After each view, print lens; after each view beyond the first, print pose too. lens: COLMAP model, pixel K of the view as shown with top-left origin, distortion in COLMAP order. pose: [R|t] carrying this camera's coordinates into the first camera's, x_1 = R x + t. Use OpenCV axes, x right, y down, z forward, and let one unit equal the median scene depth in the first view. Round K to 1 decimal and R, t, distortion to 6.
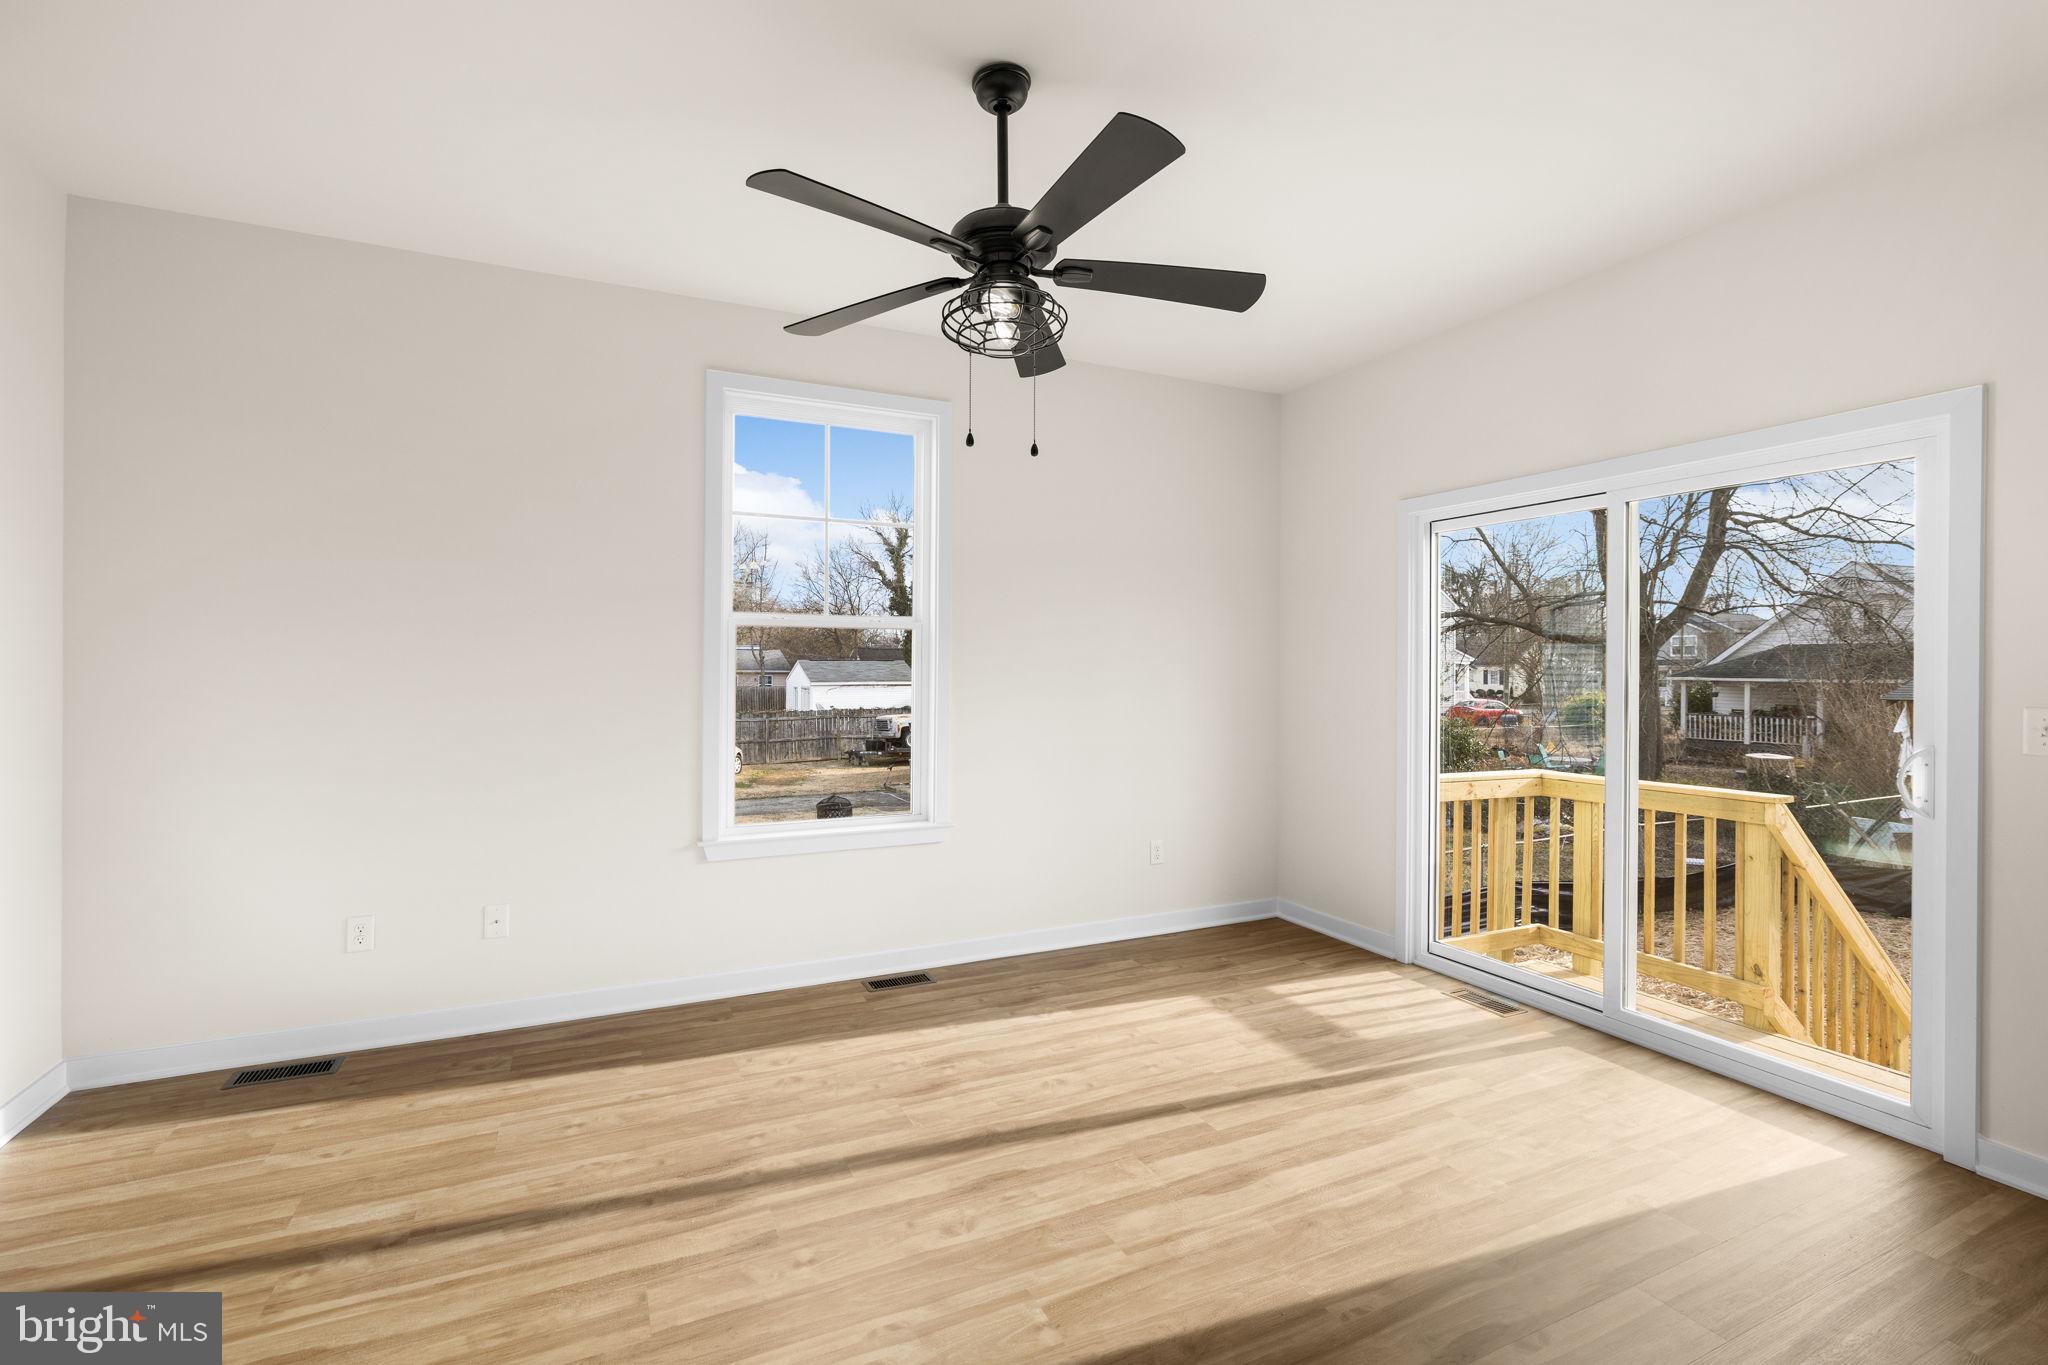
lens RADIAL K [[909.8, 0, 1024.3], [0, 909.8, 656.6], [0, 0, 1]] dist [-0.003973, -0.000560]
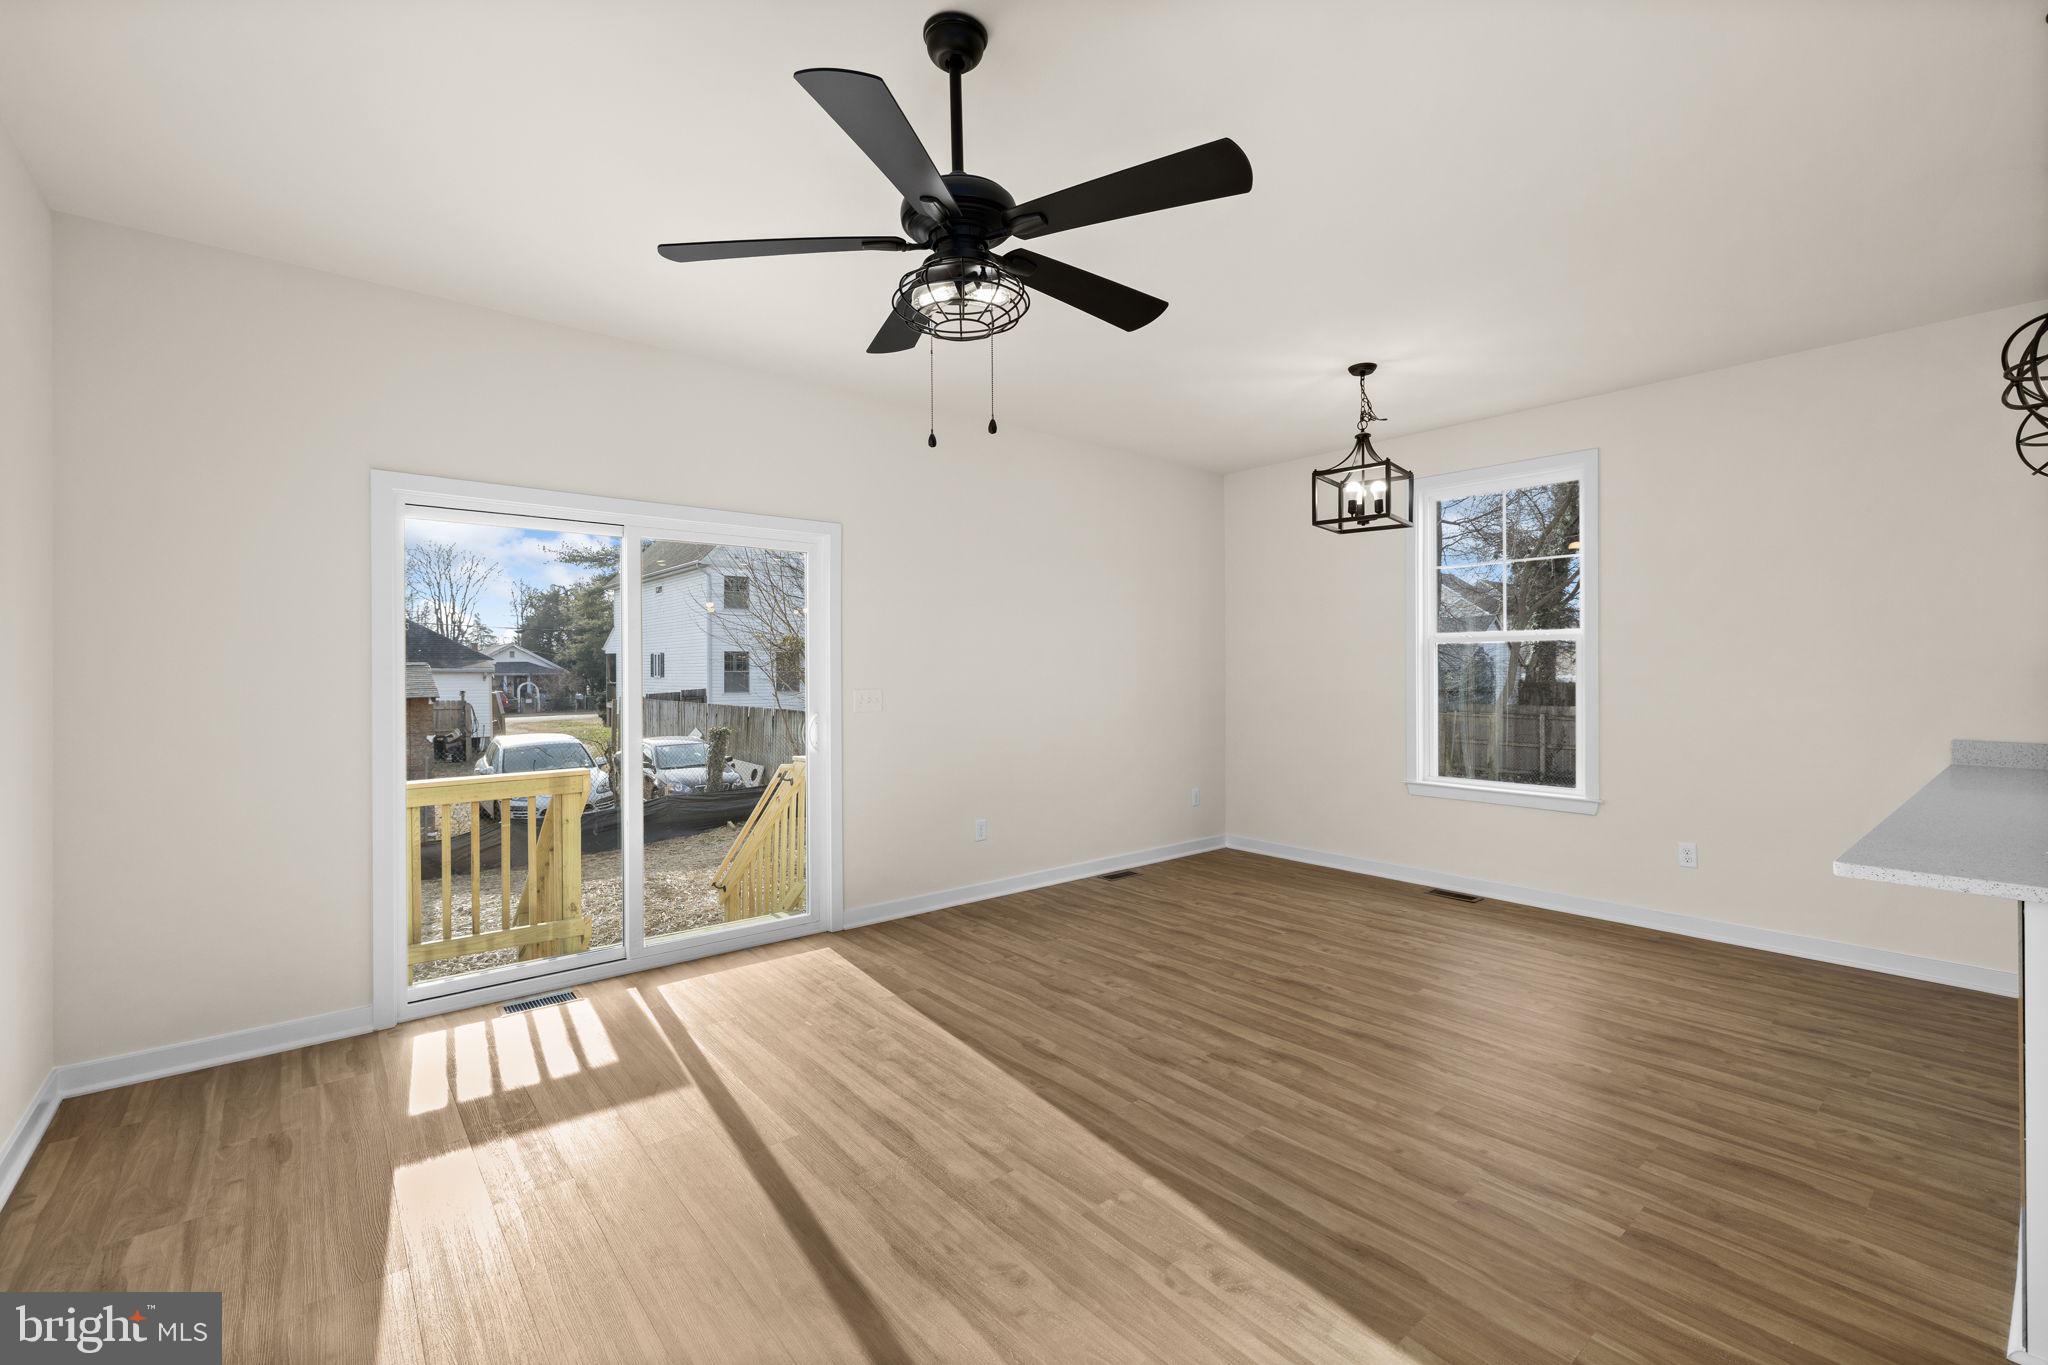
lens RADIAL K [[859.8, 0, 1021.9], [0, 859.8, 669.7], [0, 0, 1]] dist [-0.000481, 0.000139]
pose [[-0.243841, -0.003145, 0.969810, -0.690448], [-0.008195, 0.999966, 0.001182, 0.005653], [-0.969781, -0.007660, -0.243858, 0.903042]]
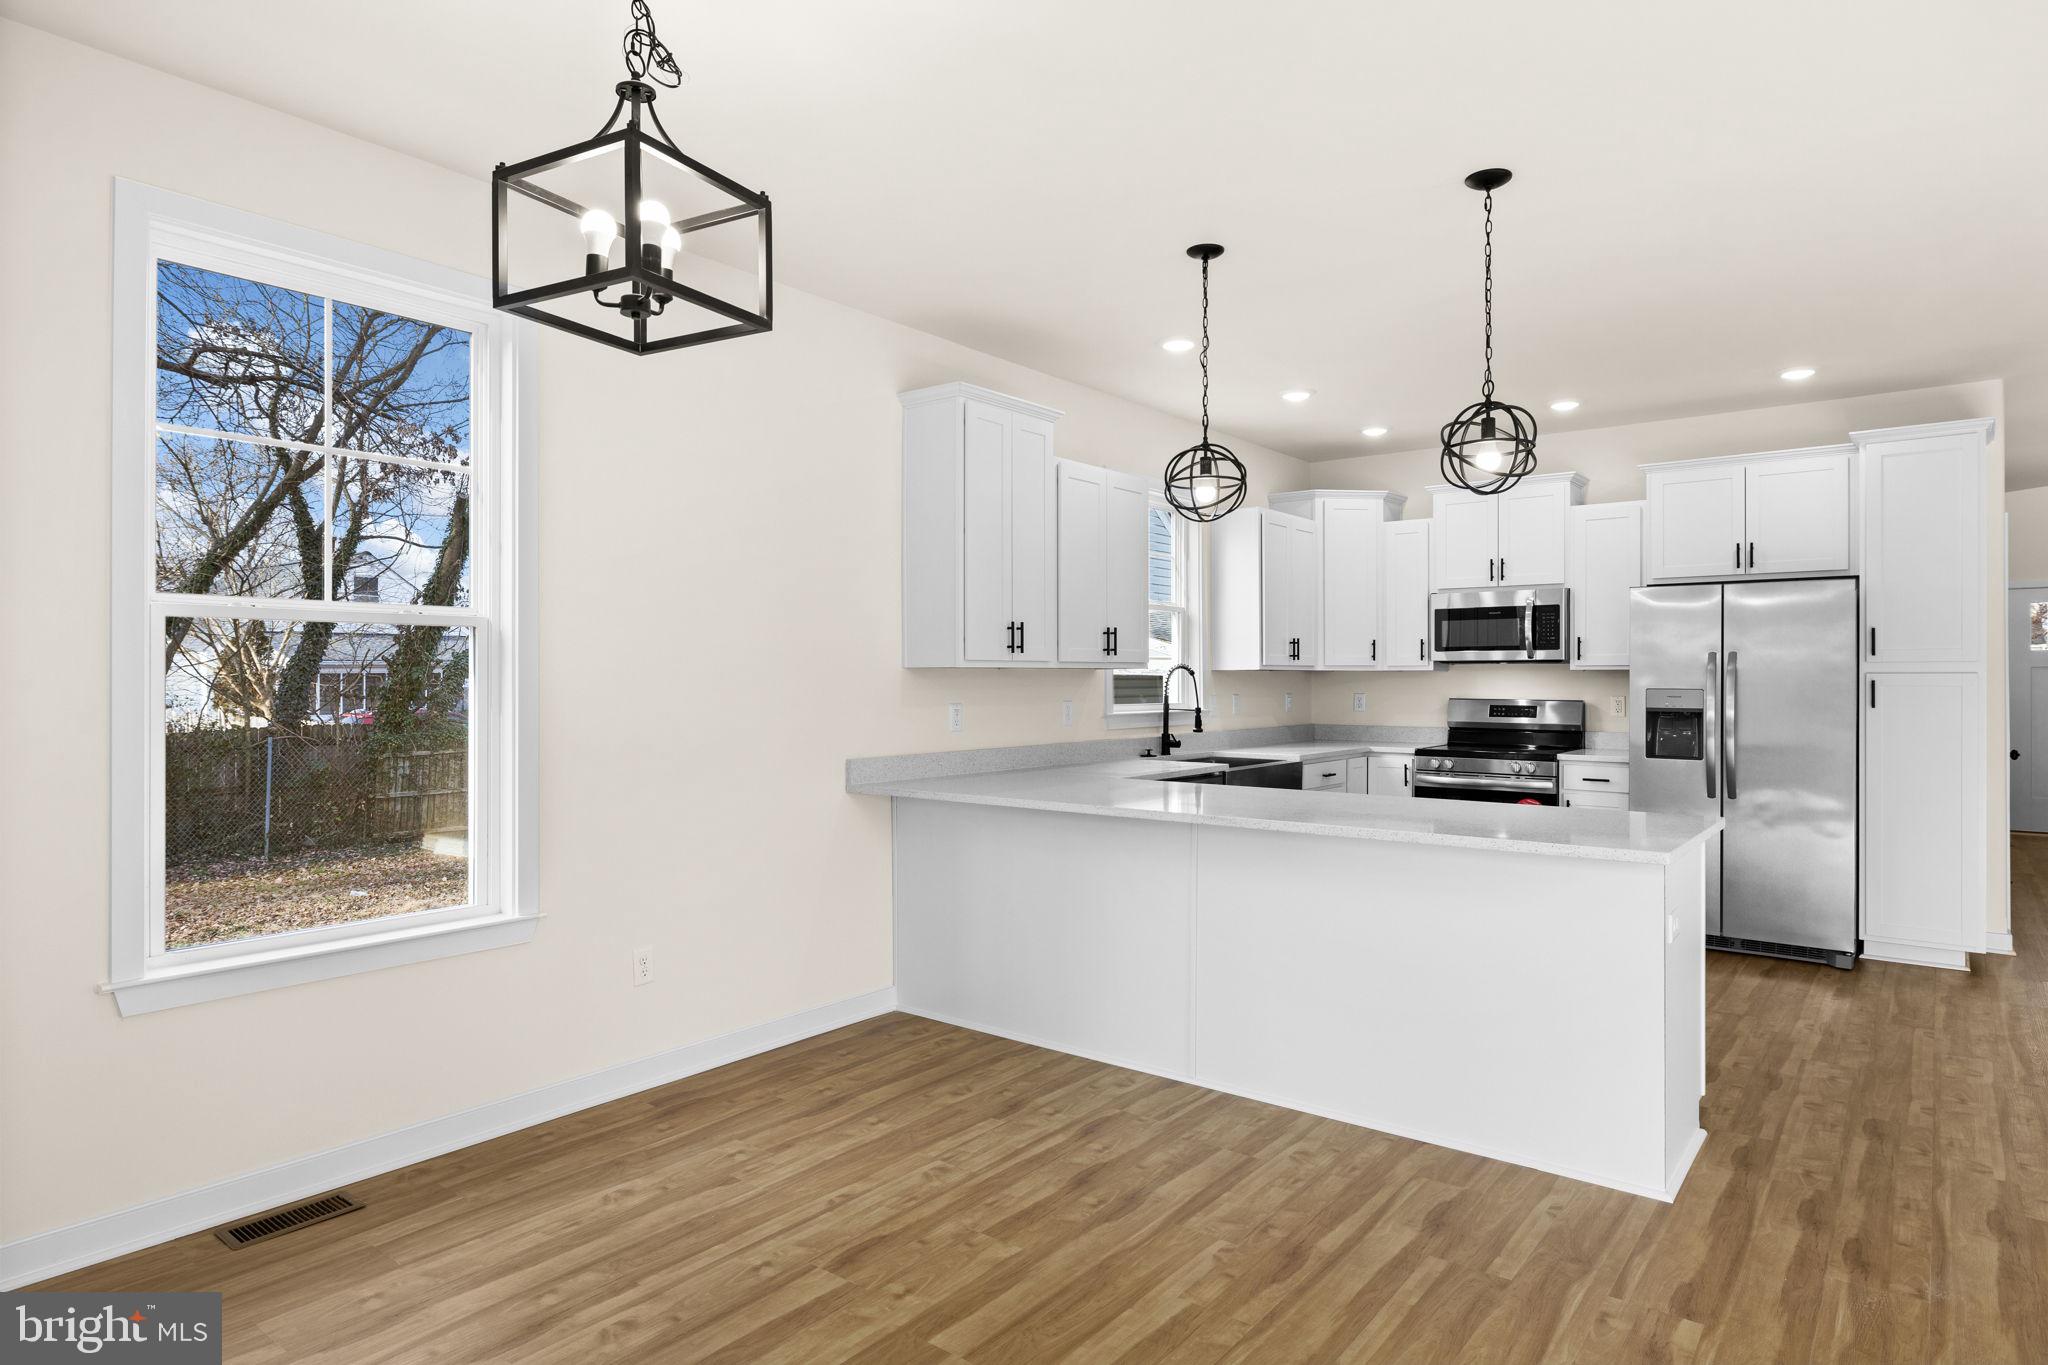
lens RADIAL K [[1160.2, 0, 1013.2], [0, 1160.2, 681.6], [0, 0, 1]] dist [-0.005054, 0.001405]
pose [[-0.898476, -0.004408, -0.439002, 0.678957], [0.000289, 0.999943, -0.010632, 0.010057], [0.439024, -0.009679, -0.898423, 0.791243]]
